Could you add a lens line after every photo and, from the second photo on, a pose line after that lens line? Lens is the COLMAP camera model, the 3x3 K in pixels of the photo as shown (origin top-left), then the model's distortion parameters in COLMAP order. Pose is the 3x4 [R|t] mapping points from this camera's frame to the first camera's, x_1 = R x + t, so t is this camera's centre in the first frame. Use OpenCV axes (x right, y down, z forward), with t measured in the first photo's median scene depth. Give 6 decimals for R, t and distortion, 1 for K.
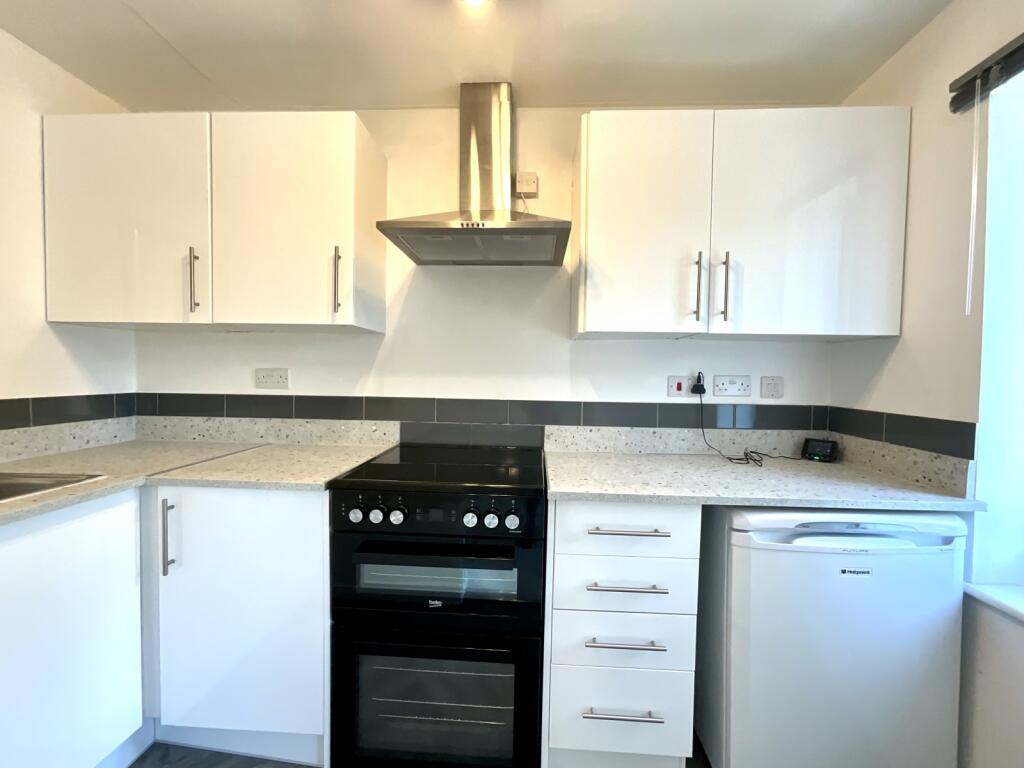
lens RADIAL K [[435.6, 0, 515.9], [0, 435.6, 387.1], [0, 0, 1]] dist [0.002215, 0.000553]
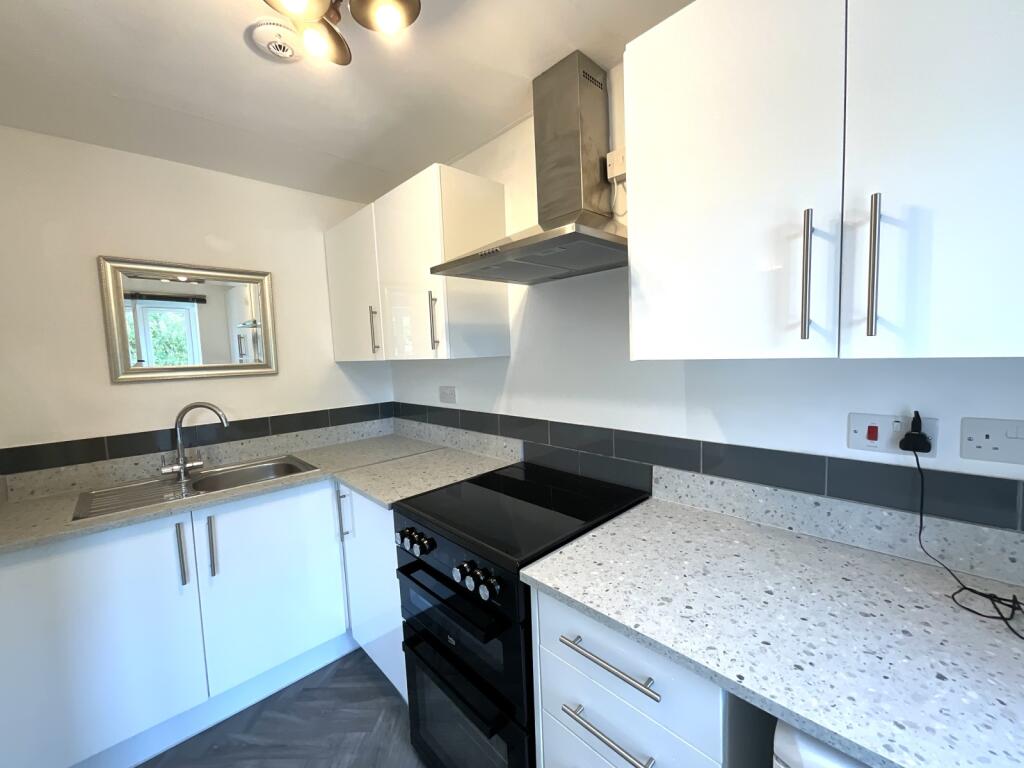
lens RADIAL K [[411.9, 0, 520.2], [0, 411.9, 388.5], [0, 0, 1]] dist [-0.000345, 0.000369]
pose [[0.734935, 0.018313, -0.677890, 0.401711], [0.024943, 0.998229, 0.054009, -0.100398], [0.677679, -0.056601, 0.733176, 0.297282]]
